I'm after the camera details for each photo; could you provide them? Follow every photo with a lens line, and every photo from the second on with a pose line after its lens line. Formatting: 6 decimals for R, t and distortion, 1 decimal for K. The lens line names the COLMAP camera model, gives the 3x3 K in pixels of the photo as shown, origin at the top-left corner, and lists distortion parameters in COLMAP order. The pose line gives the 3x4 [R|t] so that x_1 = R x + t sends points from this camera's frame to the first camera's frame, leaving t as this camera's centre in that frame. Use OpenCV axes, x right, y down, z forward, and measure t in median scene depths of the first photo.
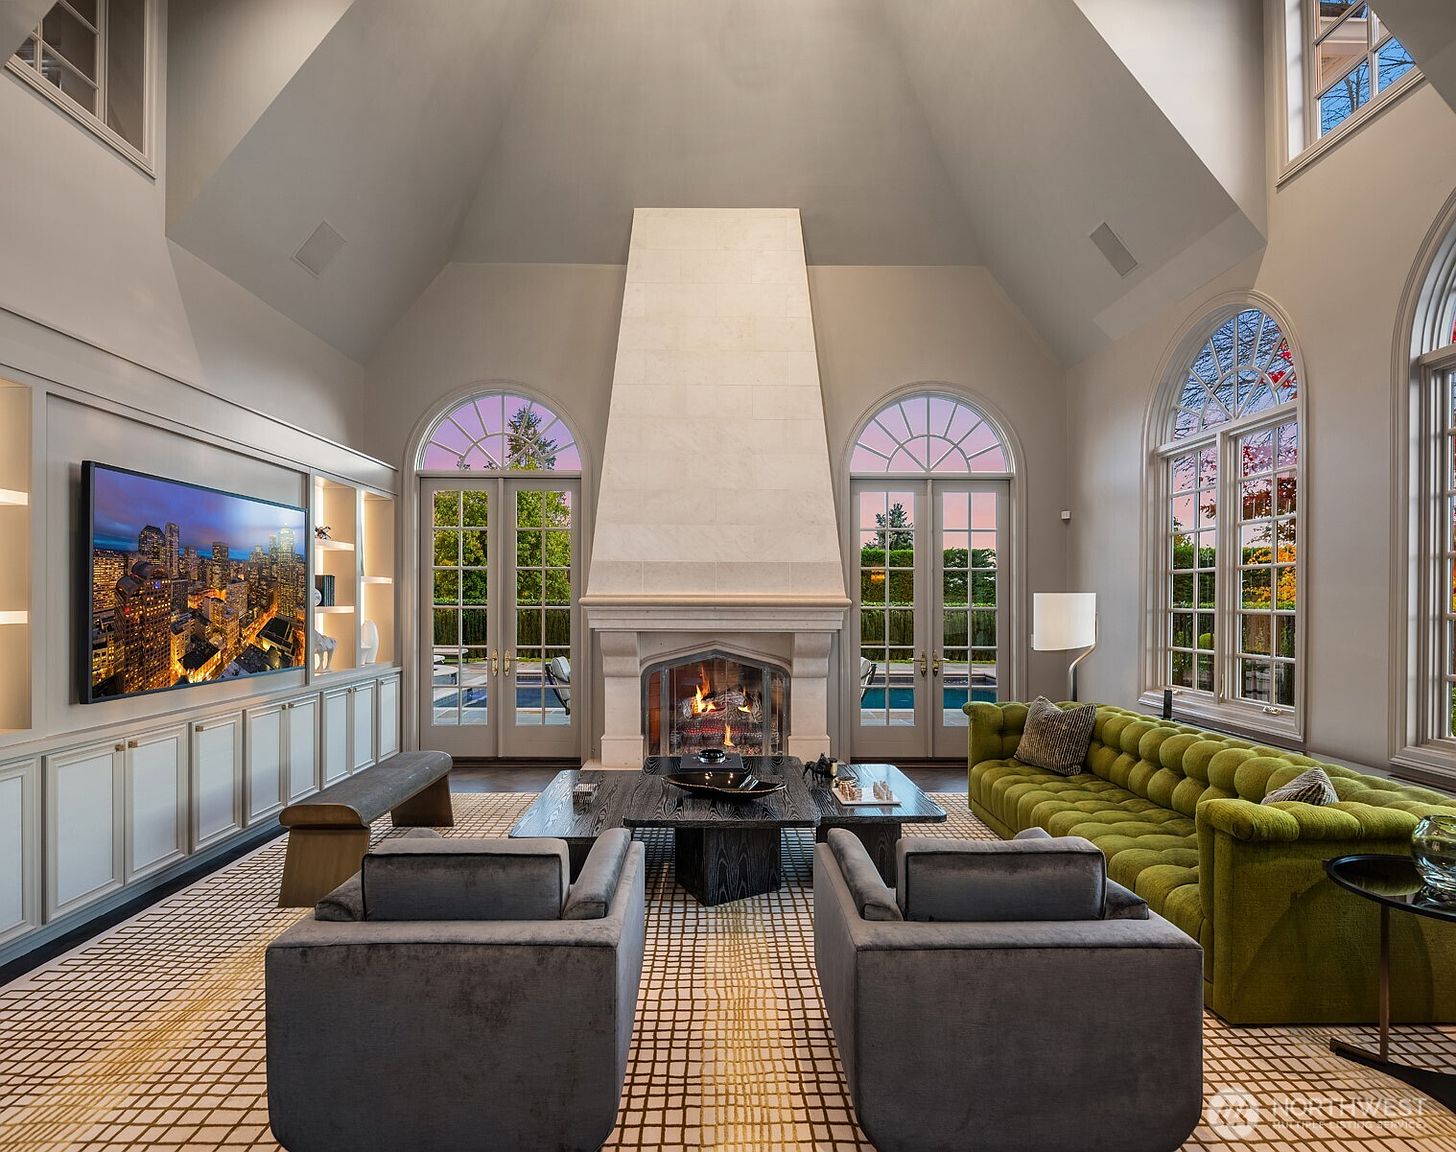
lens RADIAL K [[799.3, 0, 732.9], [0, 799.3, 608.5], [0, 0, 1]] dist [-0.013478, -0.001288]
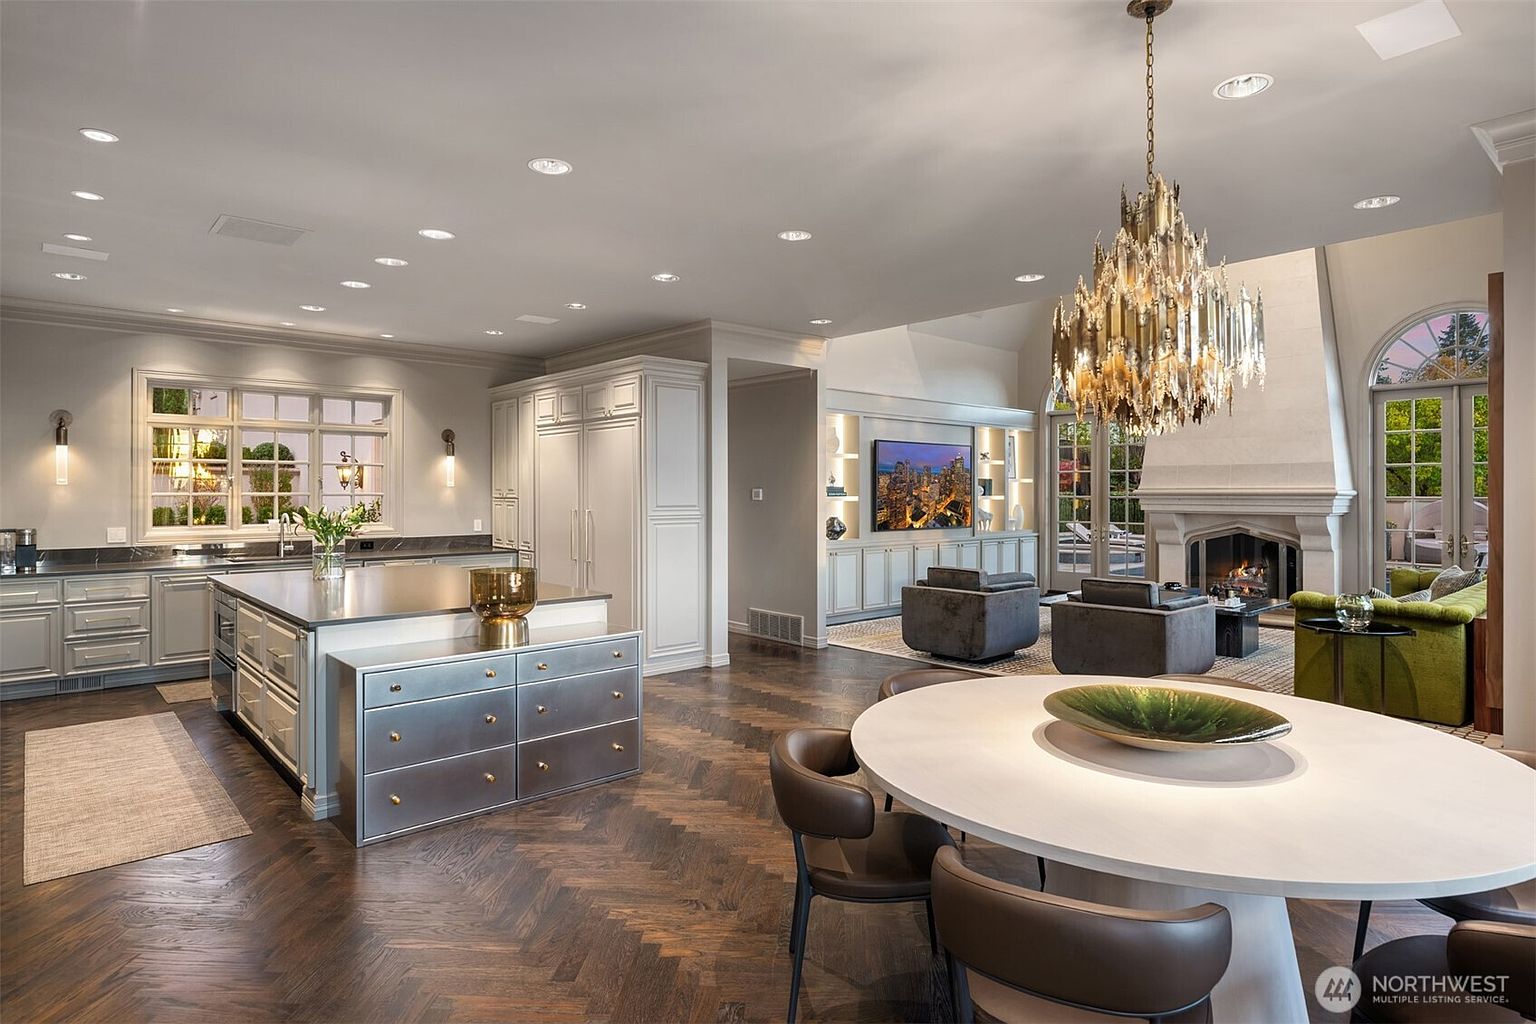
lens RADIAL K [[832.6, 0, 759.1], [0, 832.6, 505.2], [0, 0, 1]] dist [0.001106, 0.000125]
pose [[0.641400, 0.008949, -0.767155, 0.714399], [-0.008203, 0.999955, 0.004806, 0.016795], [0.767163, 0.003211, 0.641444, -0.725514]]
